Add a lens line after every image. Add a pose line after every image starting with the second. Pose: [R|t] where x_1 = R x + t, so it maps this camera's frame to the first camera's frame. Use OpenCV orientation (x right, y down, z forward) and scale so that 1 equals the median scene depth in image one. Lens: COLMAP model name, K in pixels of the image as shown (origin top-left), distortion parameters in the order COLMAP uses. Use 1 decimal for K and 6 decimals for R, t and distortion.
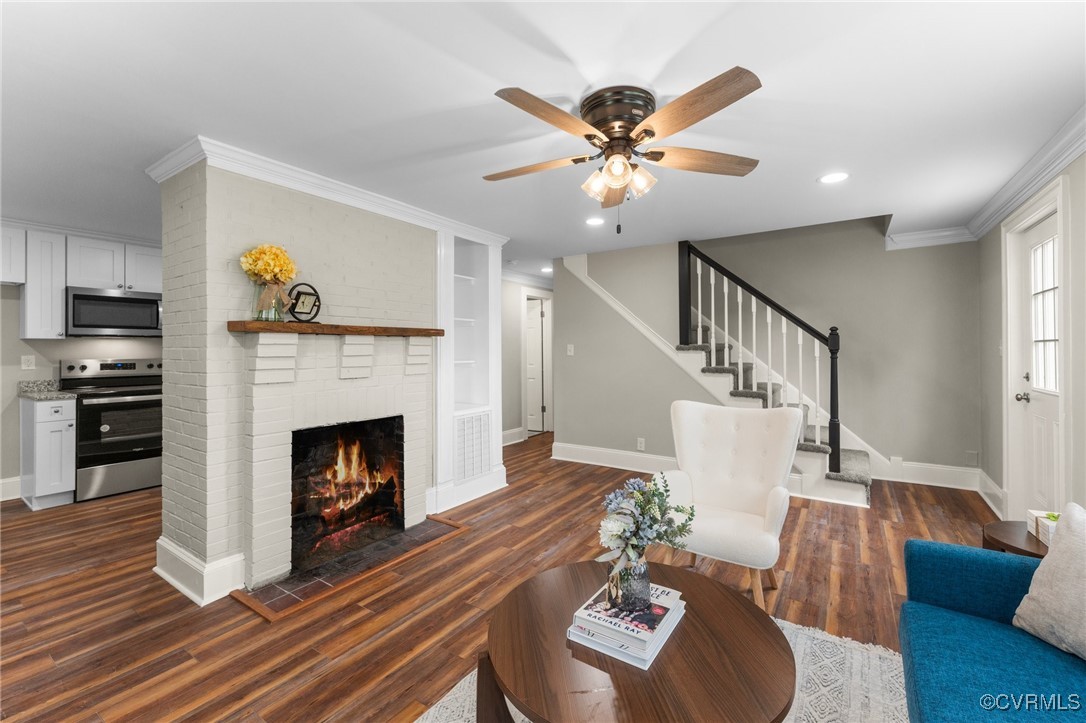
lens RADIAL K [[441.0, 0, 543.7], [0, 441.0, 353.3], [0, 0, 1]] dist [0.004177, -0.000360]
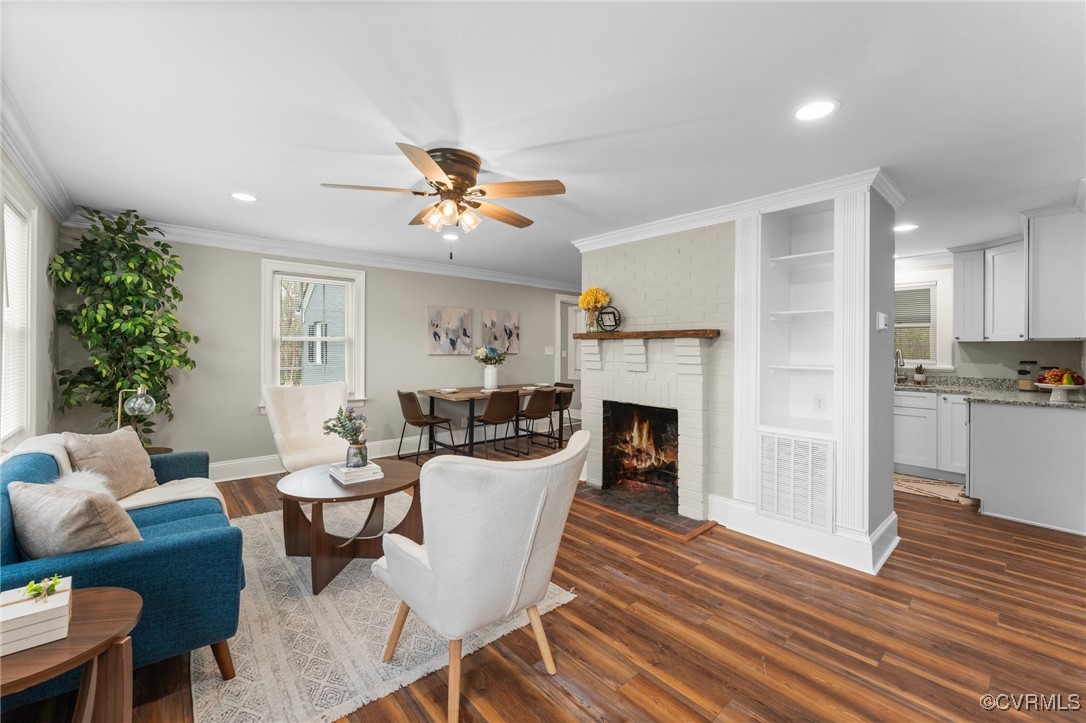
lens RADIAL K [[441.0, 0, 543.7], [0, 441.0, 353.3], [0, 0, 1]] dist [0.004177, -0.000360]
pose [[-0.263292, 0.012148, -0.964640, 0.726035], [-0.011347, 0.999813, 0.015688, -0.011366], [0.964649, 0.015076, -0.263105, 0.841865]]
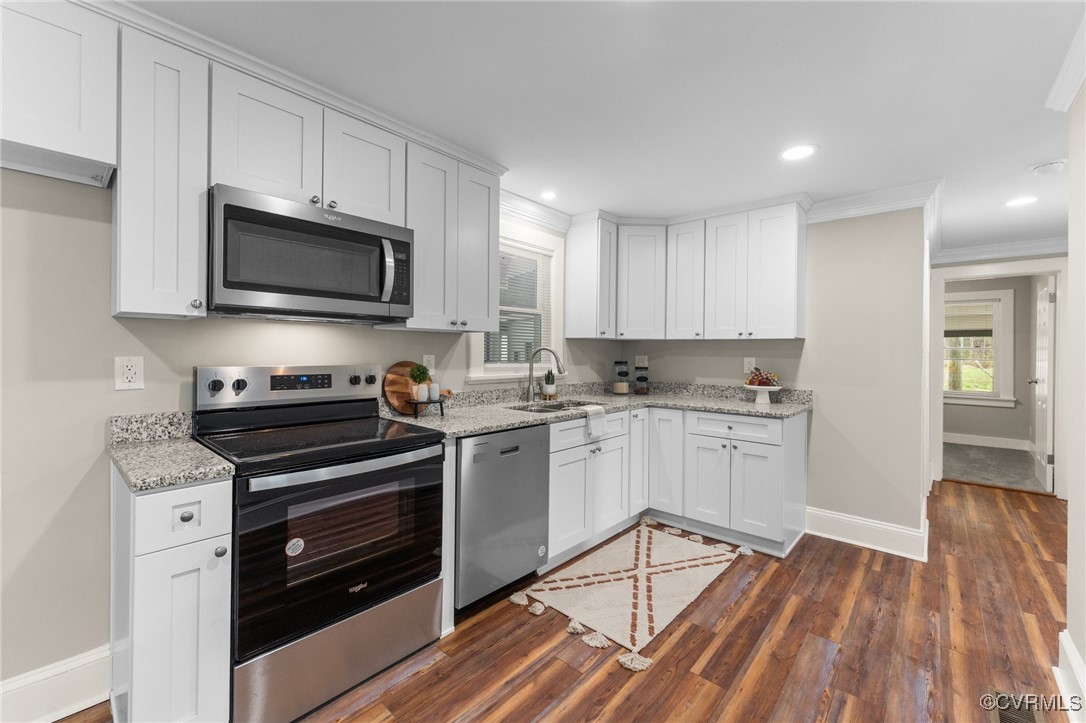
lens RADIAL K [[441.0, 0, 543.7], [0, 441.0, 353.3], [0, 0, 1]] dist [0.004177, -0.000360]
pose [[0.988659, 0.005899, -0.150063, -0.774736], [-0.006890, 0.999958, -0.006082, 0.001863], [0.150021, 0.007047, 0.988658, 0.701218]]
